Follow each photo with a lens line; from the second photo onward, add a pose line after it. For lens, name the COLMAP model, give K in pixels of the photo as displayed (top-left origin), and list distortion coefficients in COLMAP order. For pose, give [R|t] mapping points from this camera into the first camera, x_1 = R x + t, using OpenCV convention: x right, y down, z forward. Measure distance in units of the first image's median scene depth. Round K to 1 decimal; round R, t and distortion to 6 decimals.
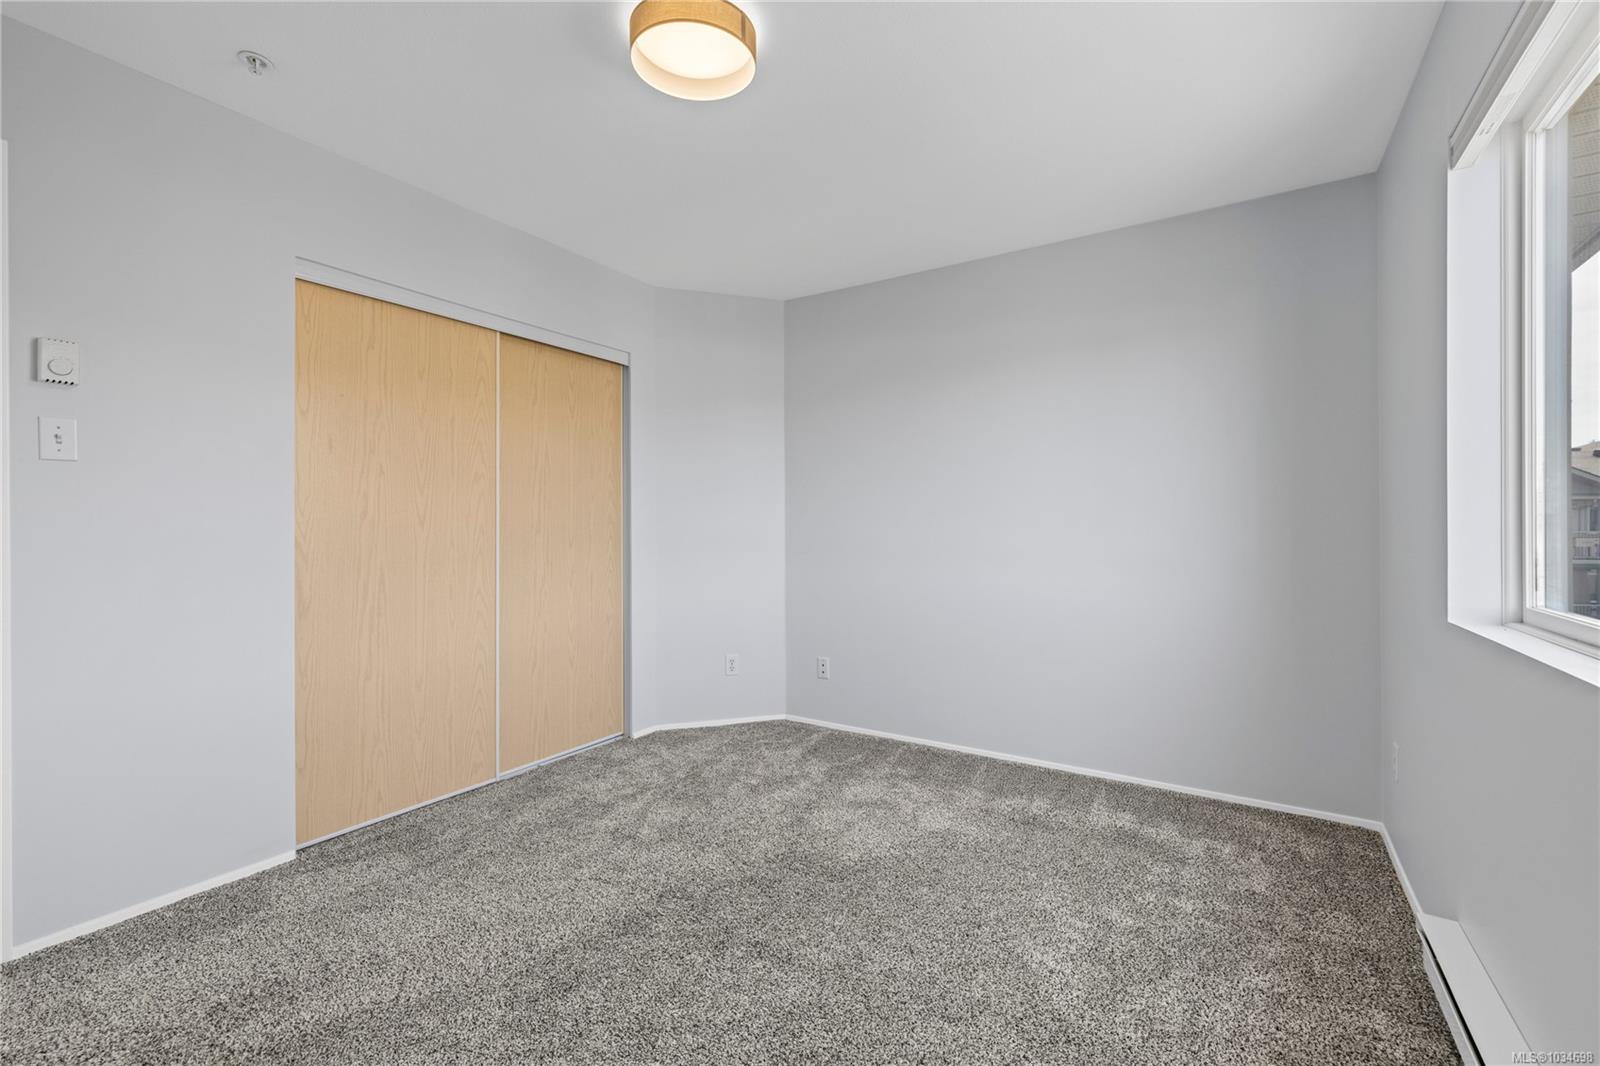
lens RADIAL K [[672.8, 0, 801.6], [0, 672.8, 523.9], [0, 0, 1]] dist [-0.002445, 0.000035]
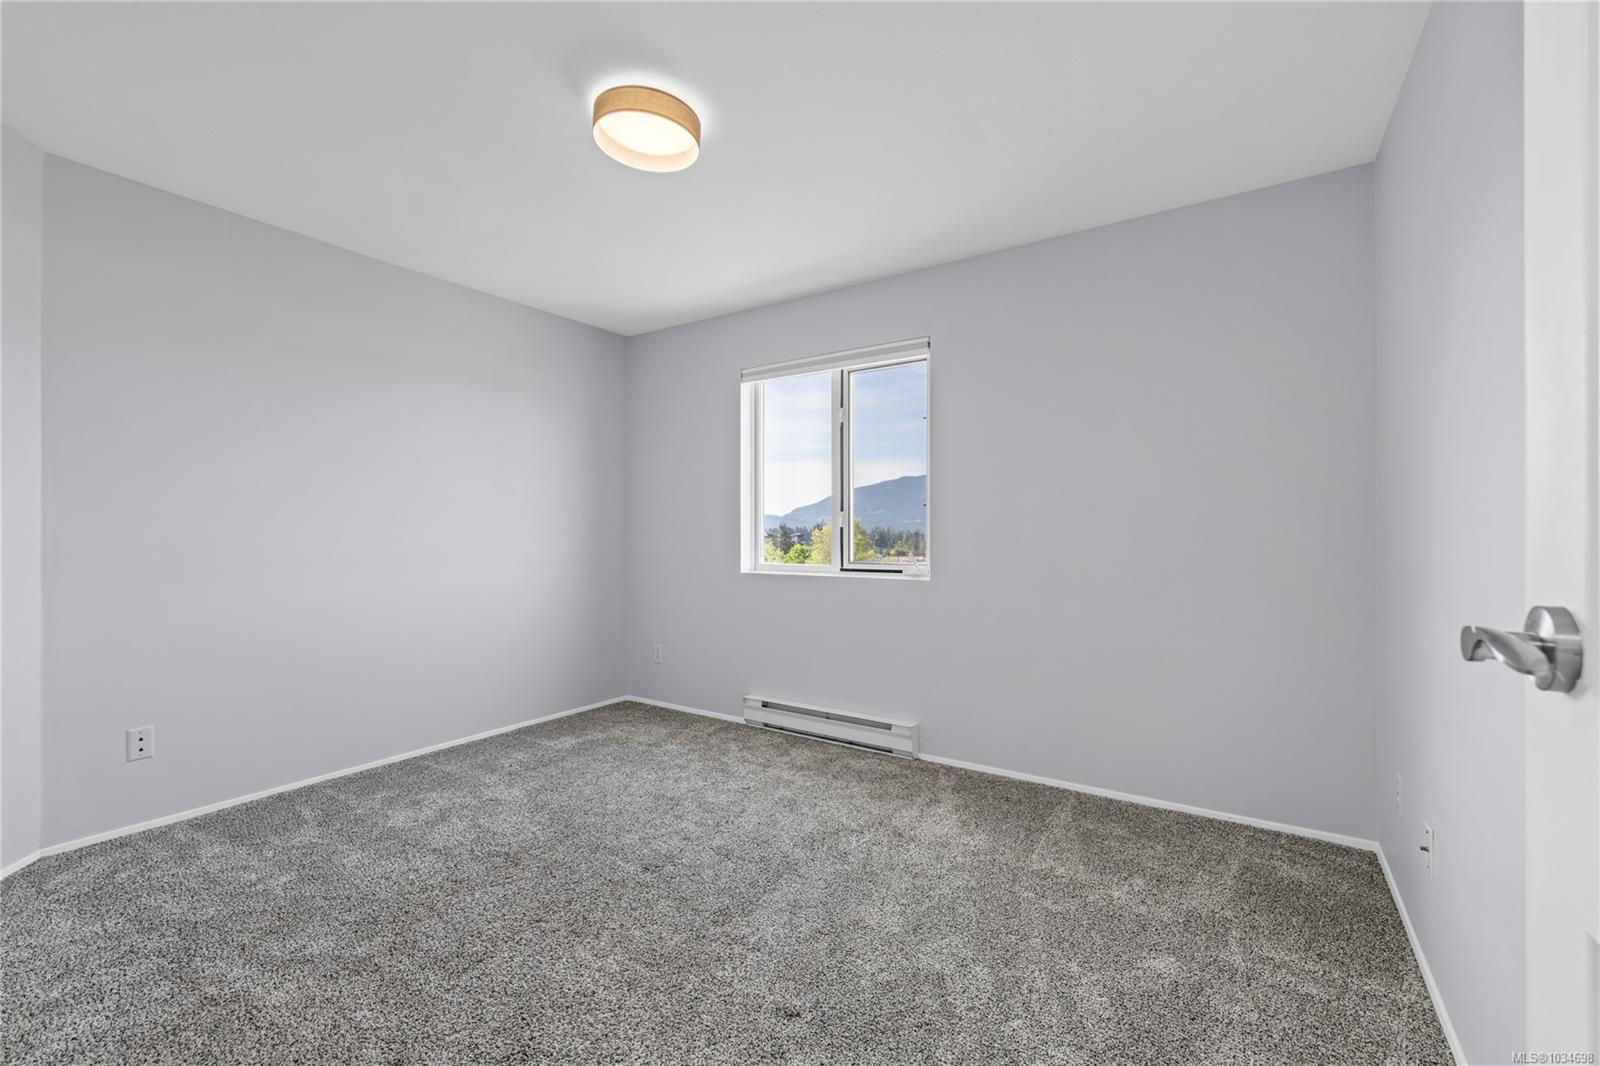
lens RADIAL K [[672.8, 0, 804.7], [0, 672.8, 530.6], [0, 0, 1]] dist [-0.002445, 0.000035]
pose [[0.019313, -0.003440, 0.999808, -0.792950], [-0.008124, 0.999961, 0.003597, -0.009665], [-0.999780, -0.008192, 0.019284, 0.409544]]
